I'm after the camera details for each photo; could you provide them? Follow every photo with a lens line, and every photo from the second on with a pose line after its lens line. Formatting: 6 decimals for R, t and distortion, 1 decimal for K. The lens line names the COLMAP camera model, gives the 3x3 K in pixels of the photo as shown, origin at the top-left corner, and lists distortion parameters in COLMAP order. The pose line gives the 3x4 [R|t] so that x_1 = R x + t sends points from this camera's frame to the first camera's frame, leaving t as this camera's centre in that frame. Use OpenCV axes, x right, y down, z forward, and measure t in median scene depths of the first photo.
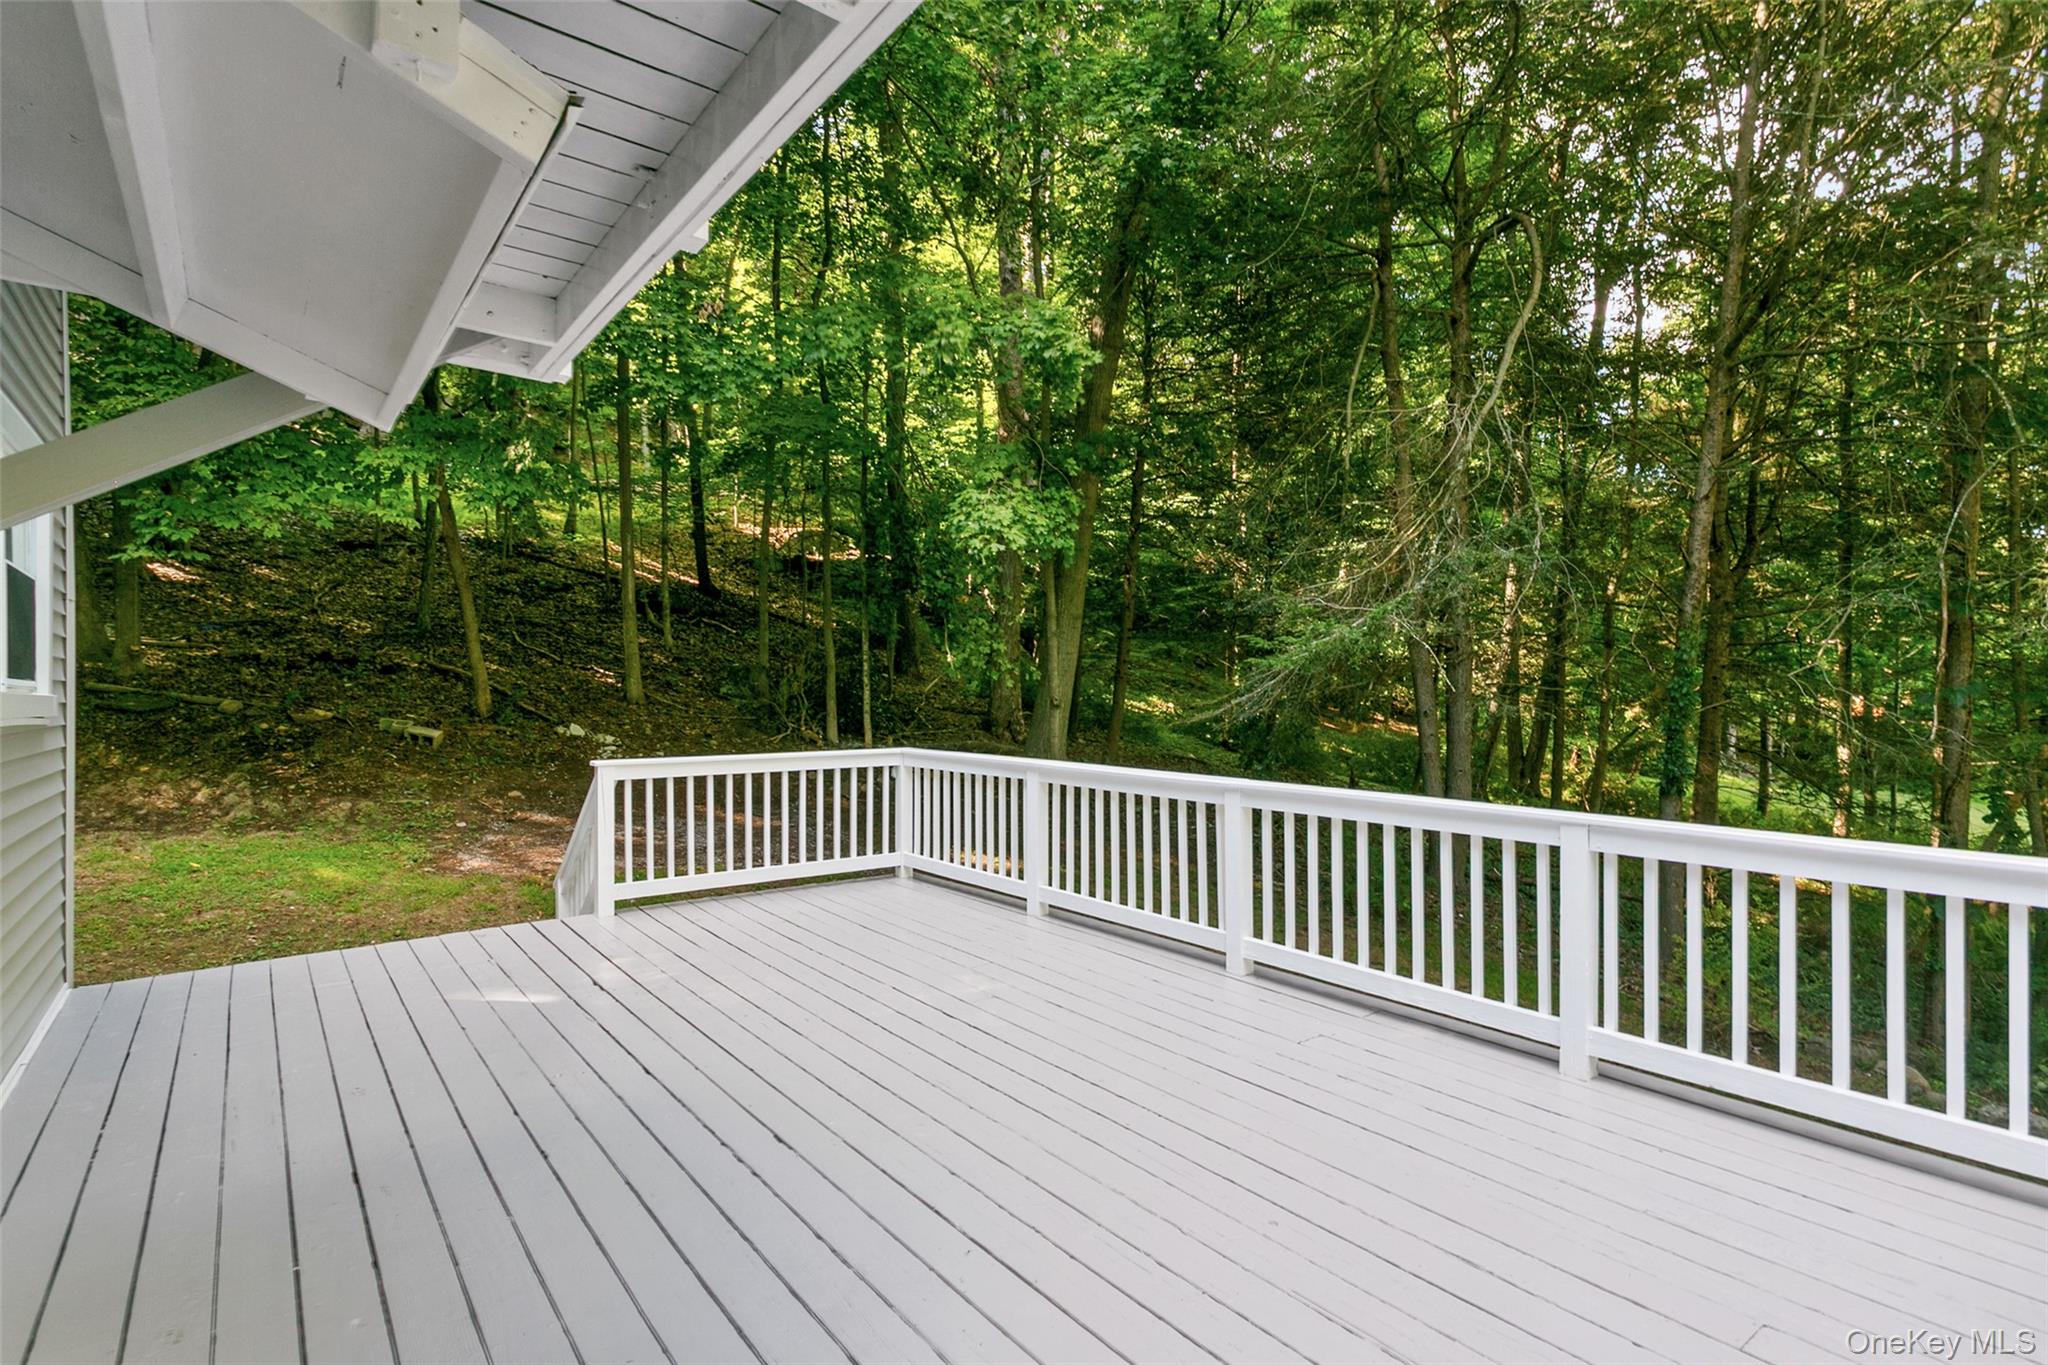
lens RADIAL K [[1000.5, 0, 1024.0], [0, 1000.5, 682.5], [0, 0, 1]] dist [0.003781, 0.000537]
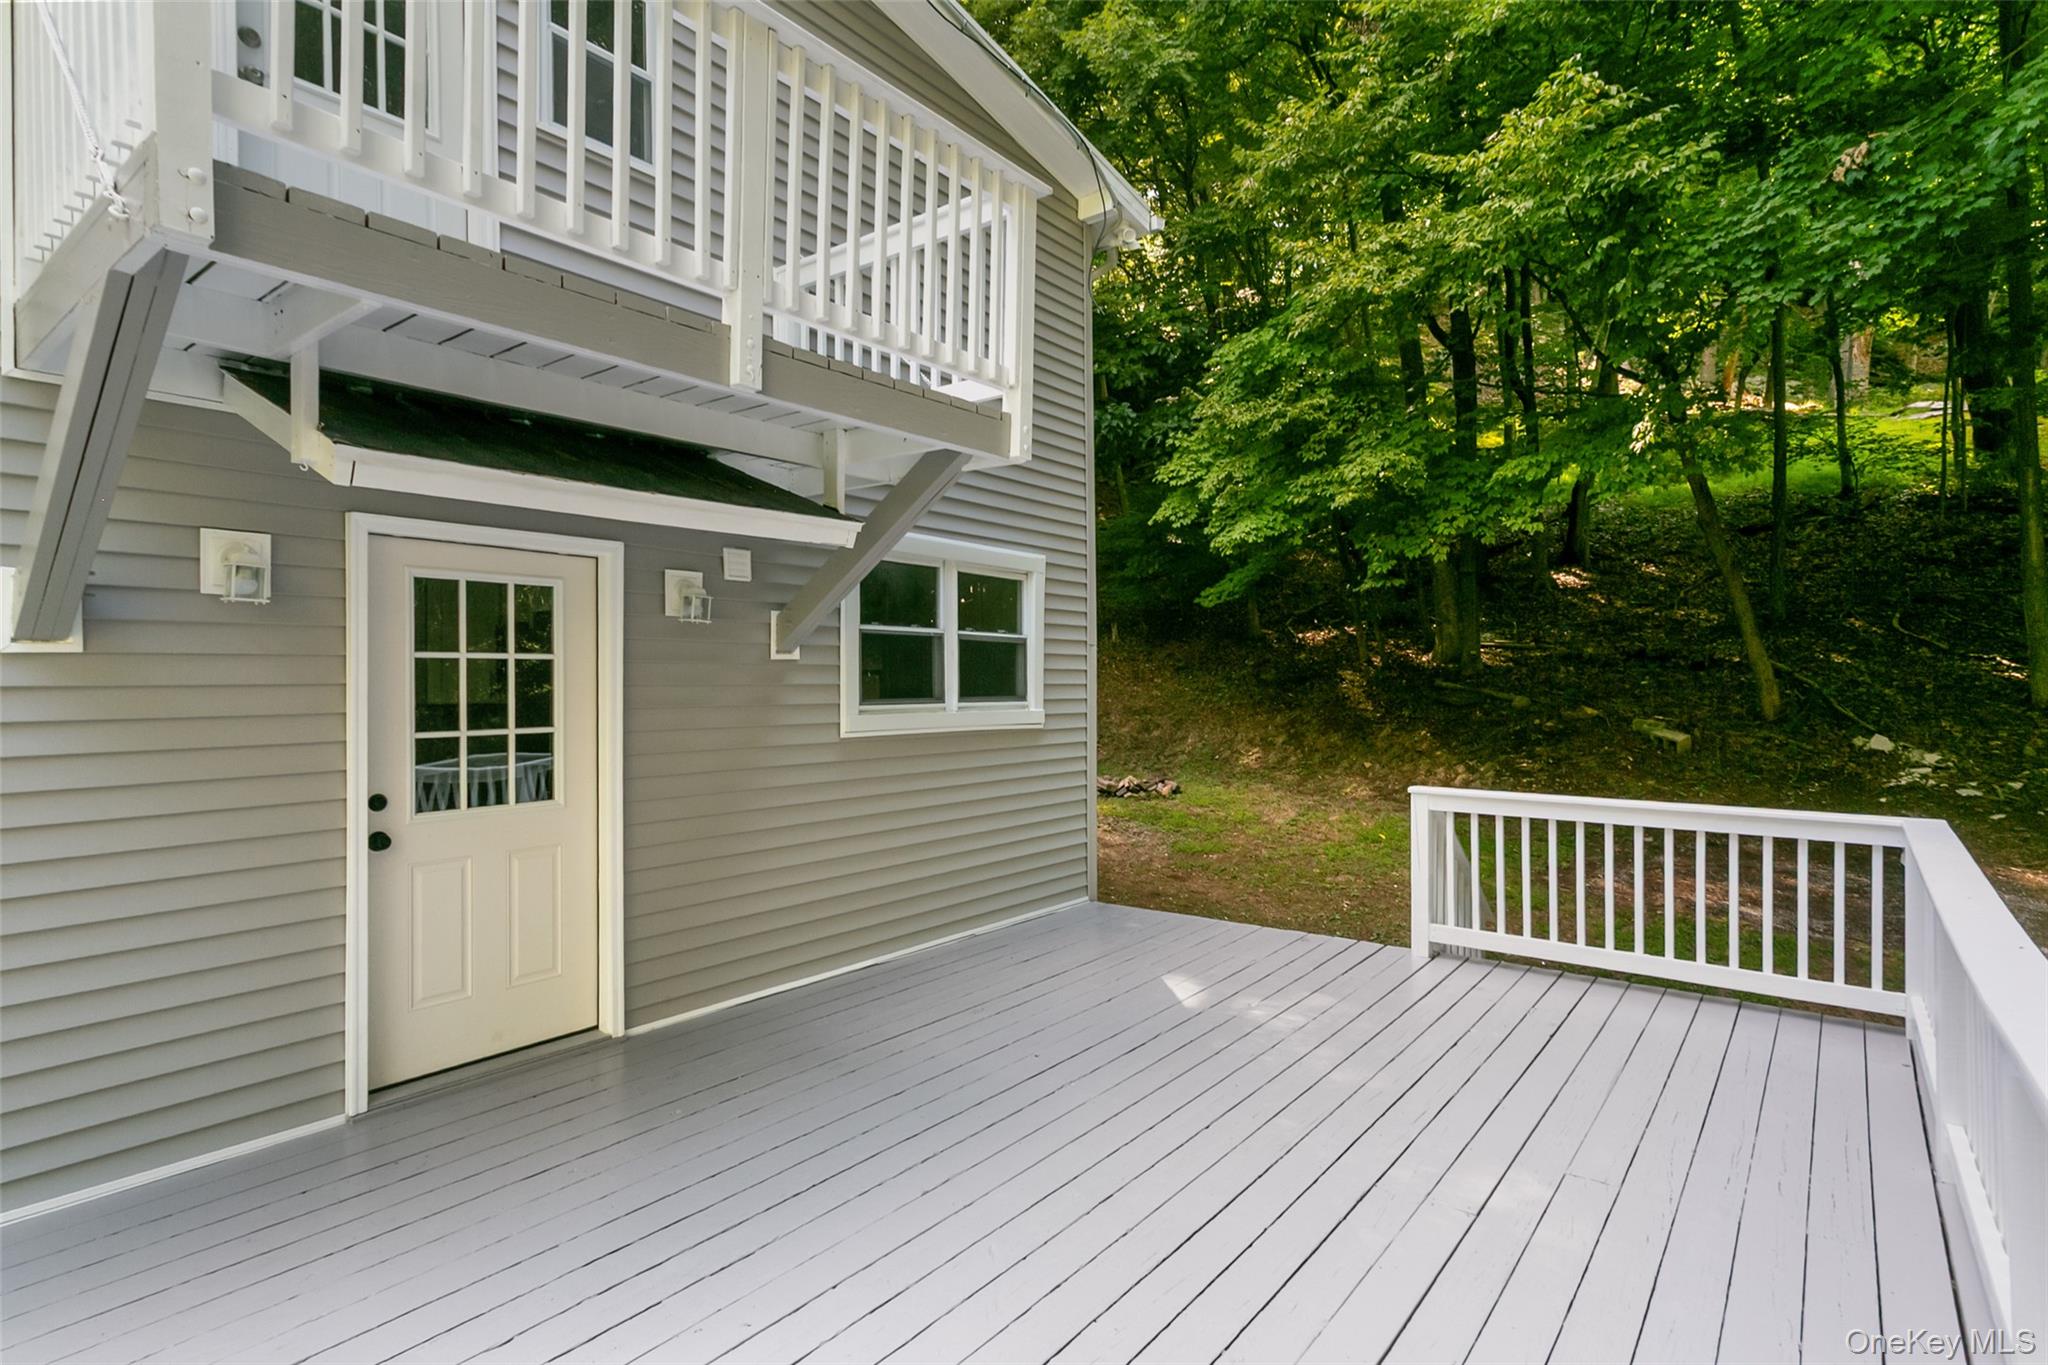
lens RADIAL K [[1021.6, 0, 1024.0], [0, 1021.6, 682.5], [0, 0, 1]] dist [-0.000557, -0.000139]
pose [[0.240995, 0.004588, -0.970515, 0.174321], [0.008368, 0.999942, 0.006805, -0.010915], [0.970490, -0.009761, 0.240943, 0.193453]]
